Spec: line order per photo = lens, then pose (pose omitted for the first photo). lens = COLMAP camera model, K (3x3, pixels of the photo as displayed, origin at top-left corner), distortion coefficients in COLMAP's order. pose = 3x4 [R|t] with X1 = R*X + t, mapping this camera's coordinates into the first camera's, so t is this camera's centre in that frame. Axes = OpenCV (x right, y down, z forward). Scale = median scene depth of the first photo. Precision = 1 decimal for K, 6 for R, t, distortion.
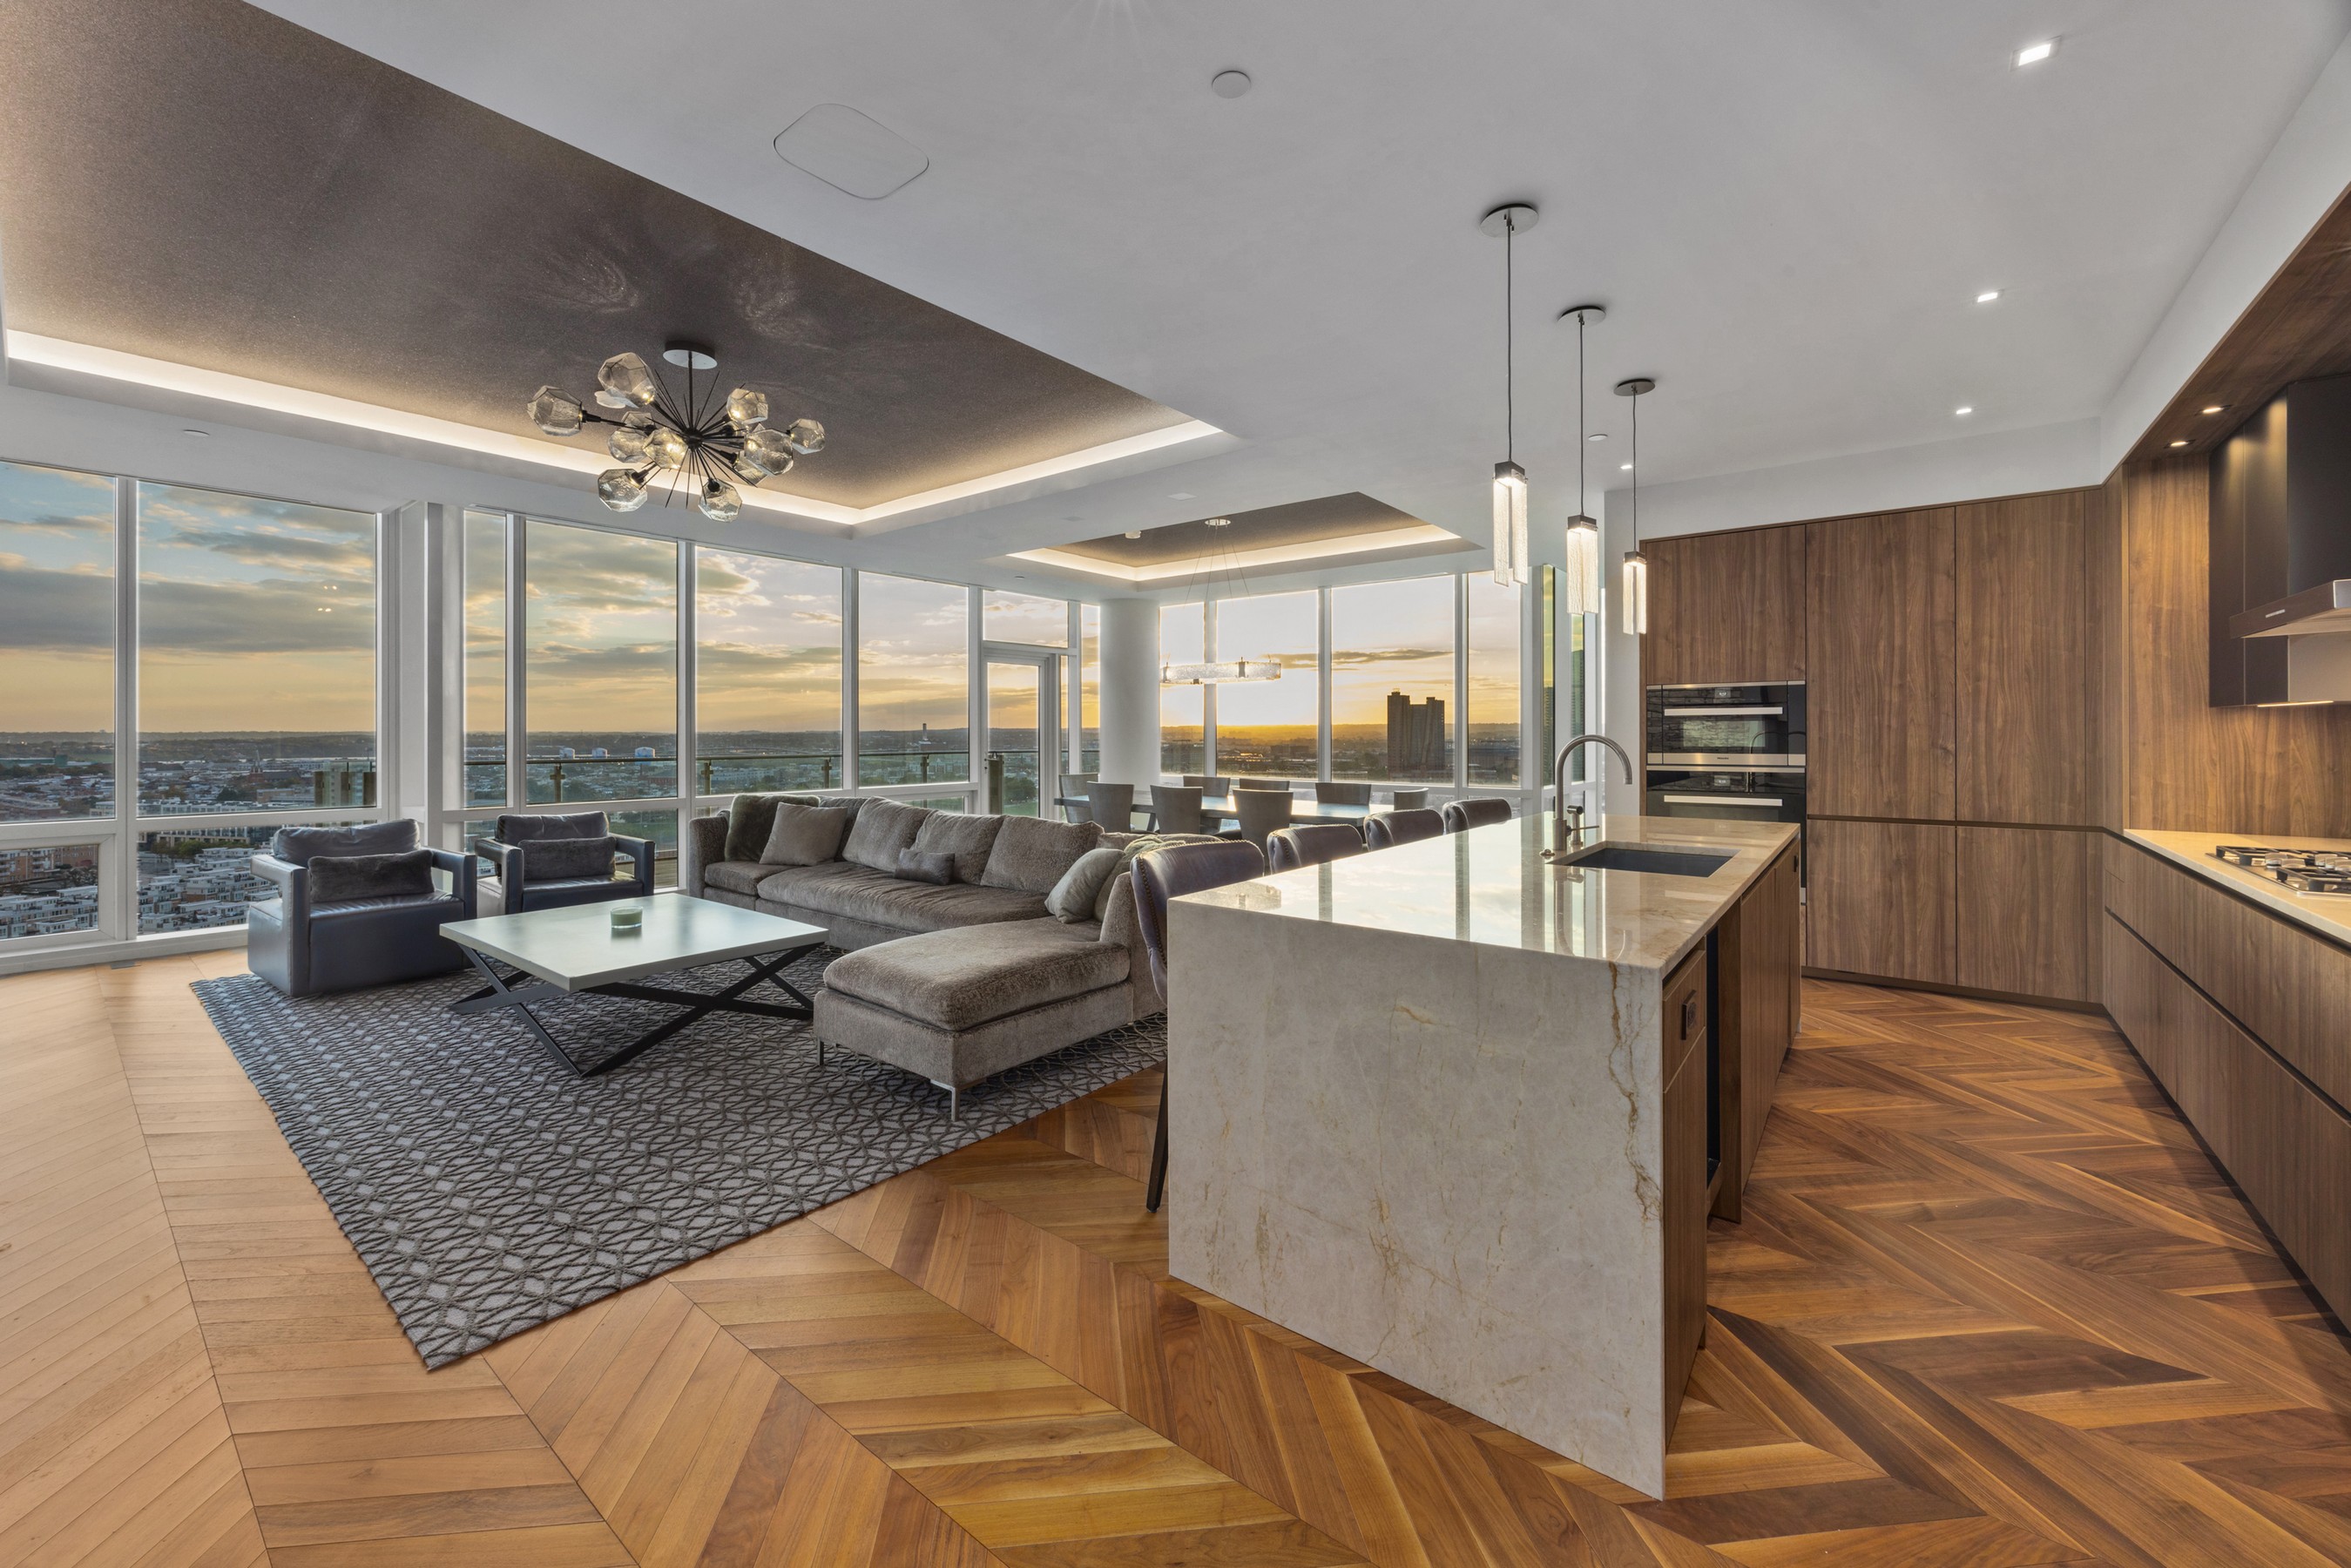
lens RADIAL K [[911.1, 0, 1171.6], [0, 911.1, 741.3], [0, 0, 1]] dist [-0.004261, 0.000482]
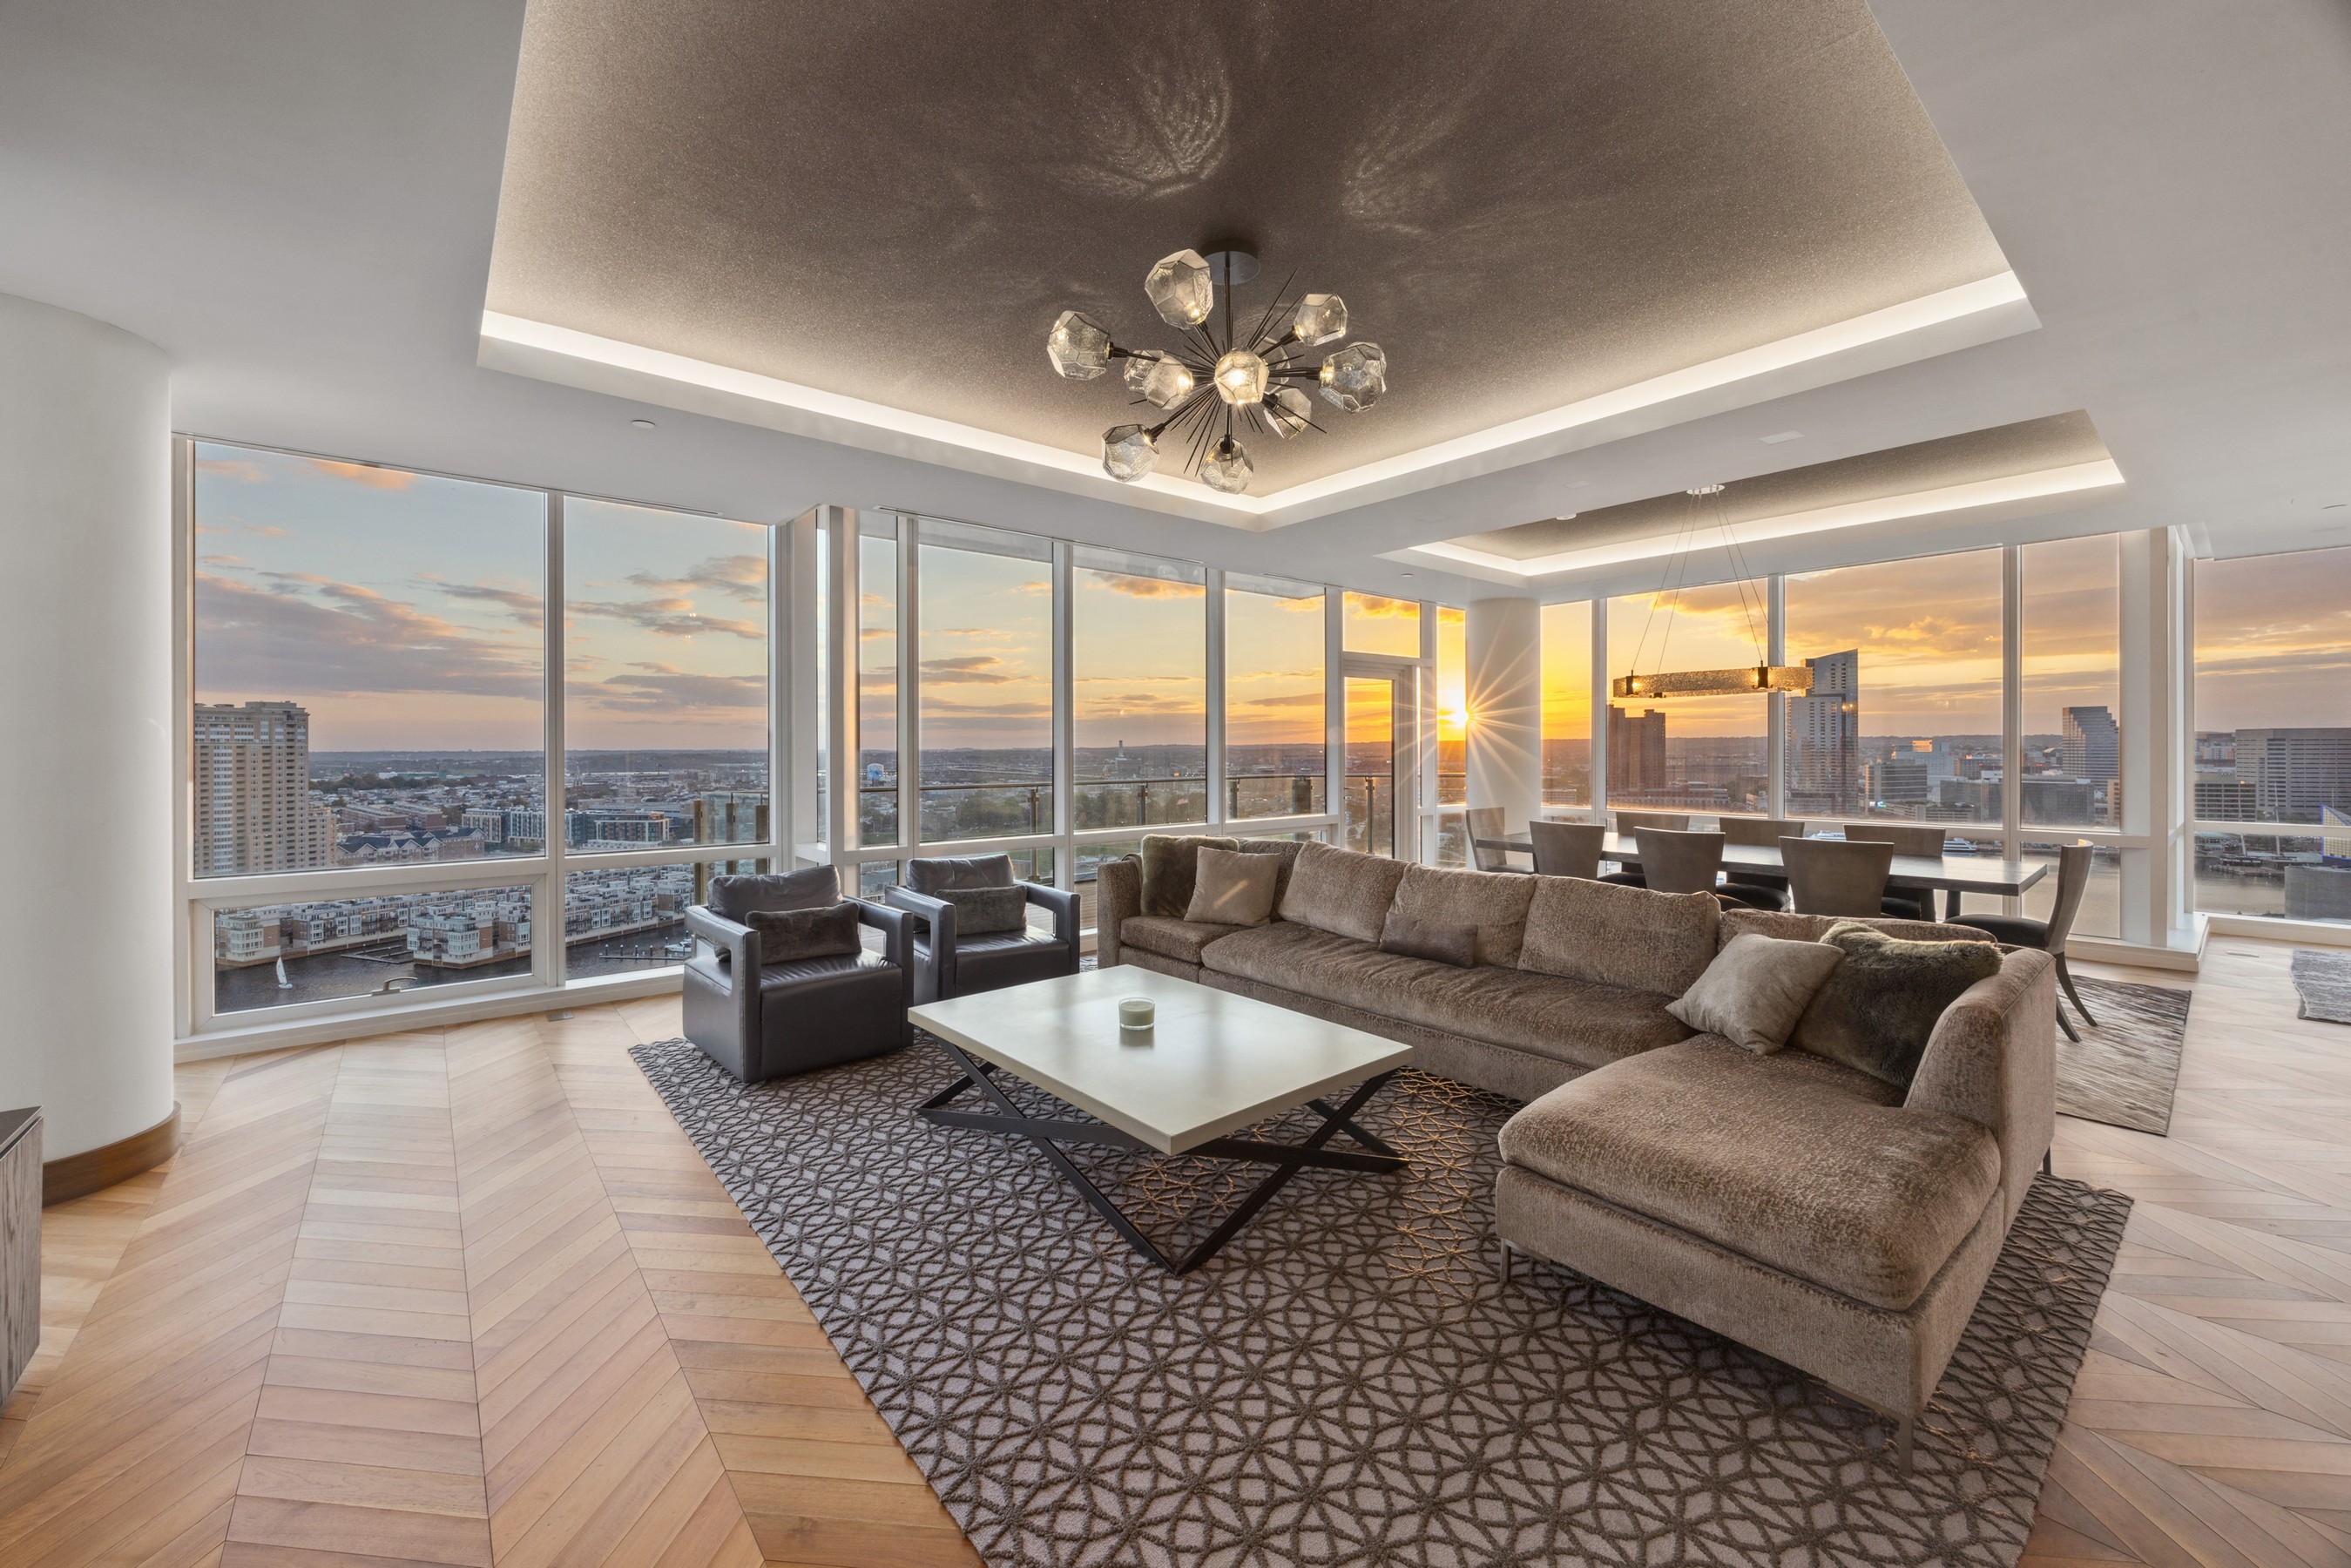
lens RADIAL K [[911.1, 0, 1182.7], [0, 911.1, 762.9], [0, 0, 1]] dist [-0.004261, 0.000482]
pose [[0.979400, -0.000599, -0.201931, -0.293506], [0.001672, 0.999985, 0.005144, -0.015047], [0.201925, -0.005376, 0.979386, 0.187108]]
